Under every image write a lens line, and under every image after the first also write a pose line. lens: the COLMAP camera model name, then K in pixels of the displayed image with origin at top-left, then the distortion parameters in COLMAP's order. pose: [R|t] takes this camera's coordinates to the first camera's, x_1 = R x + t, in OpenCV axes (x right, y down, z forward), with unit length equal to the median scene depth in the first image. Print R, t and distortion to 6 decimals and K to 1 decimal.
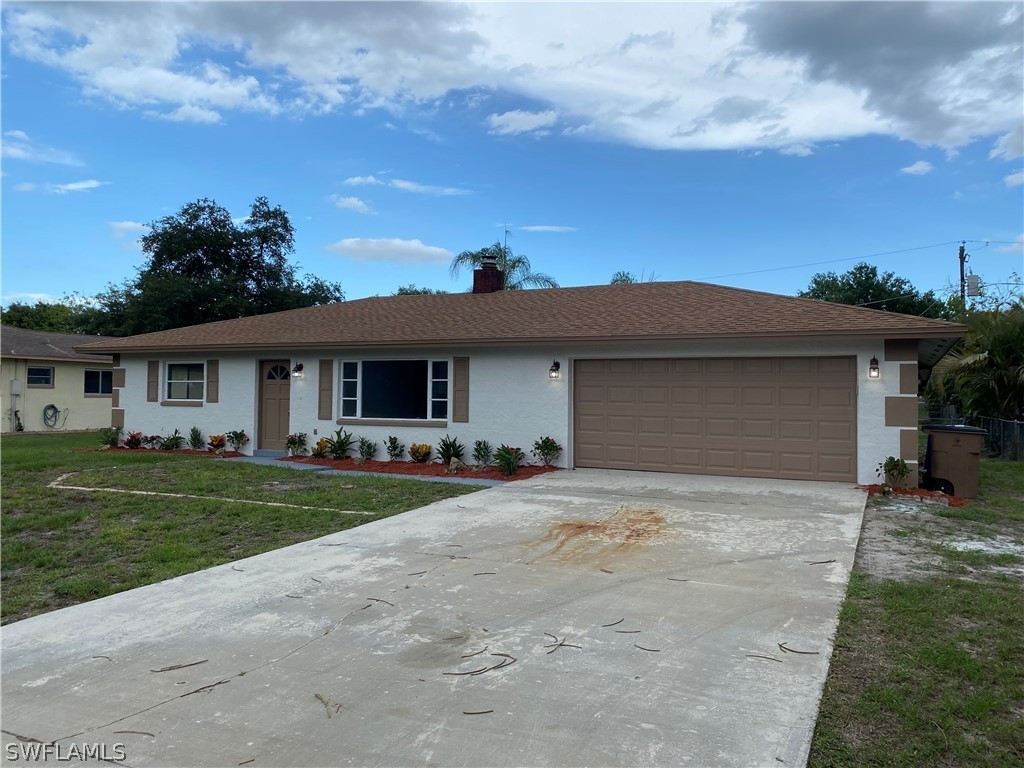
lens RADIAL K [[774.7, 0, 512.0], [0, 774.7, 384.0], [0, 0, 1]] dist [0.017519, 0.003979]
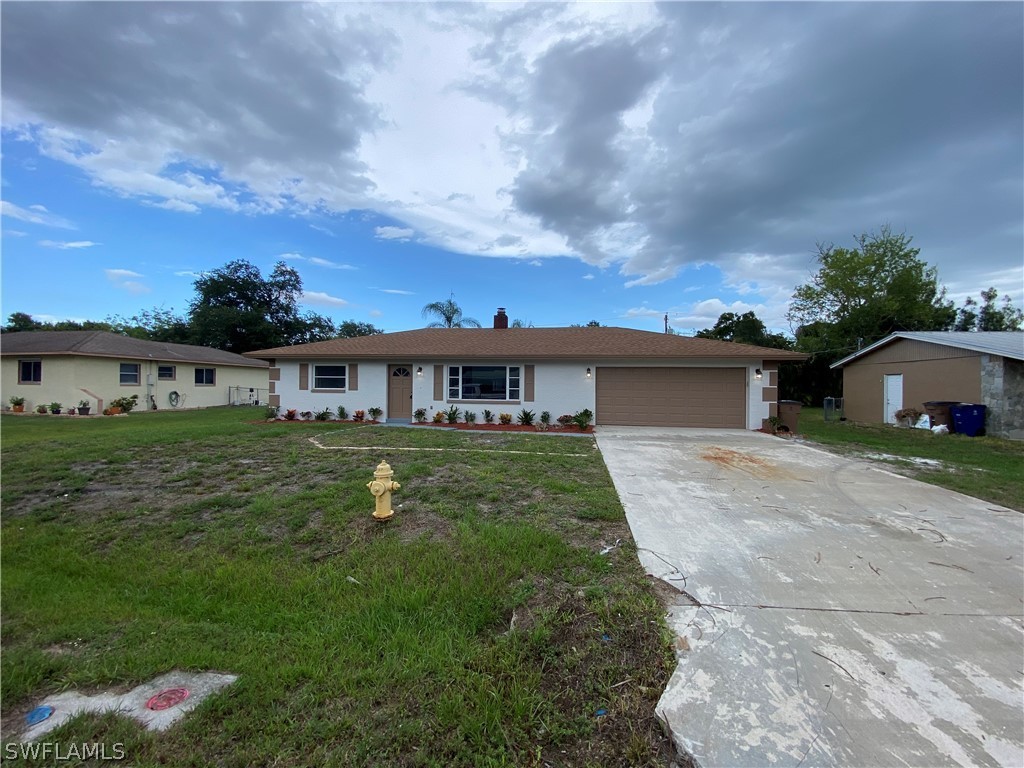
lens RADIAL K [[409.0, 0, 512.0], [0, 409.0, 384.0], [0, 0, 1]] dist [-0.002920, -0.000407]
pose [[0.951541, 0.001019, 0.307520, -0.227003], [-0.005761, 0.999878, 0.014512, -0.002212], [-0.307468, -0.015581, 0.951431, 0.067229]]
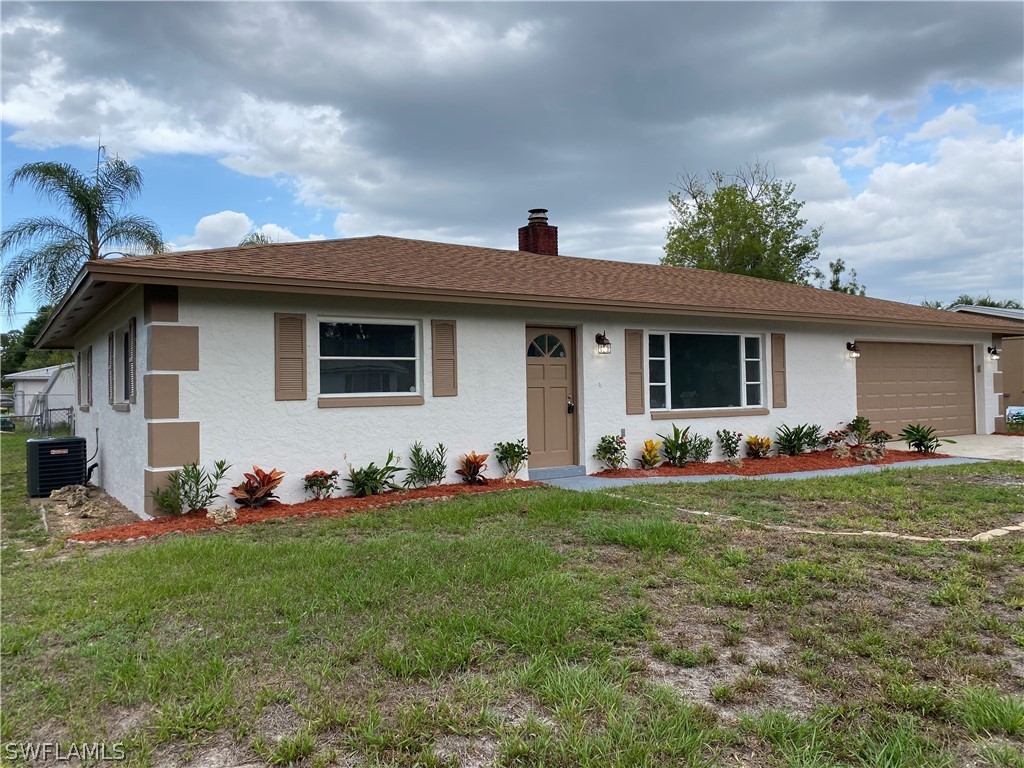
lens RADIAL K [[774.7, 0, 512.0], [0, 774.7, 384.0], [0, 0, 1]] dist [0.017519, 0.003979]
pose [[0.533379, -0.011788, 0.845794, -0.561631], [0.009825, 0.999922, 0.007740, 0.007340], [-0.845819, 0.004181, 0.533453, 0.453018]]
